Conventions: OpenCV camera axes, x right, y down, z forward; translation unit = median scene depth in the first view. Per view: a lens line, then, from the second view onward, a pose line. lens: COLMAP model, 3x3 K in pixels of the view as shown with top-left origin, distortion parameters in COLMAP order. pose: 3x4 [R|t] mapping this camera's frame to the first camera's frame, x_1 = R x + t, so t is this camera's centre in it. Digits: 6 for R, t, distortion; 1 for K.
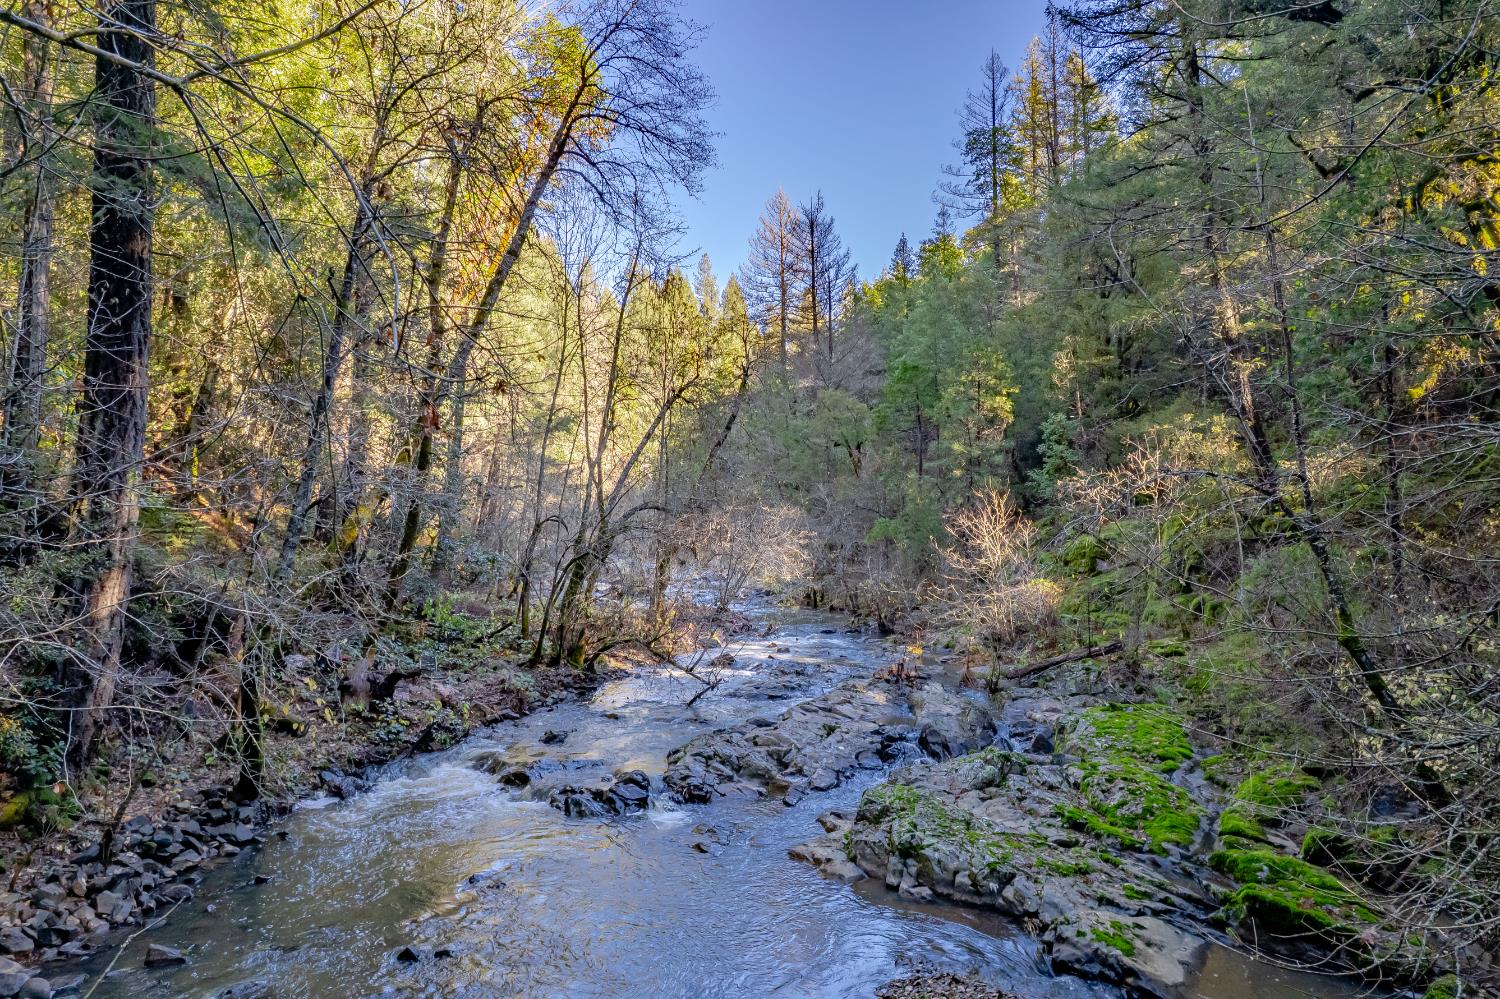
lens RADIAL K [[985.4, 0, 750.2], [0, 985.4, 500.2], [0, 0, 1]] dist [-0.023845, 0.010568]
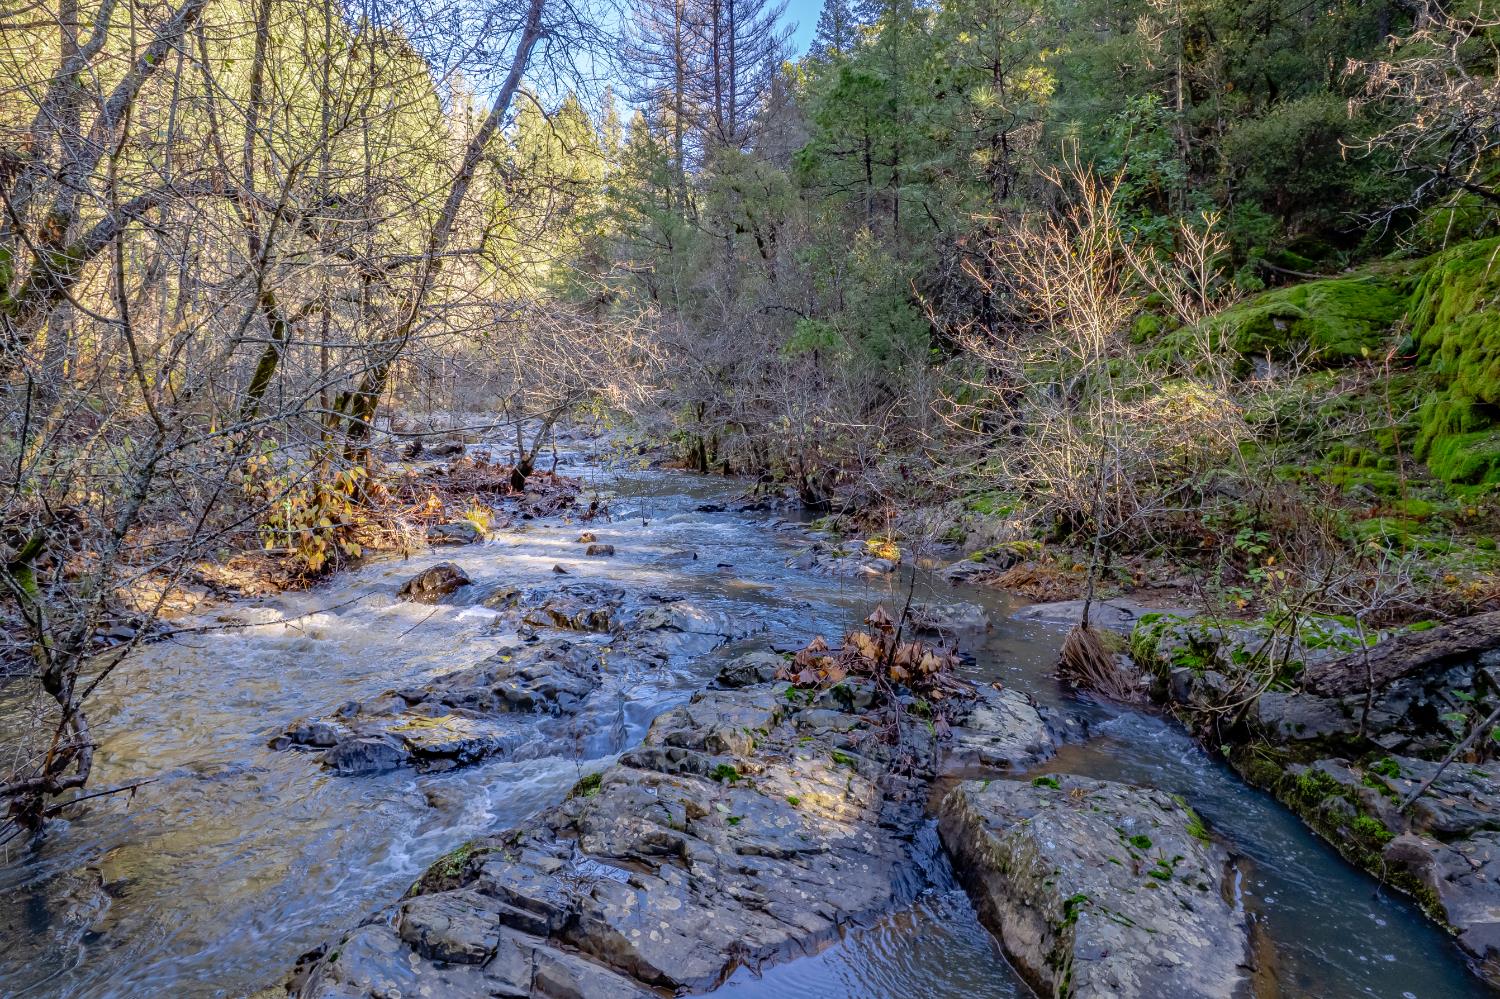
lens RADIAL K [[985.4, 0, 750.1], [0, 985.4, 499.4], [0, 0, 1]] dist [-0.023845, 0.010568]
pose [[0.996755, -0.008932, 0.080002, 0.059986], [-0.001319, 0.991881, 0.127166, 0.061656], [-0.080488, -0.126858, 0.988650, 0.480170]]
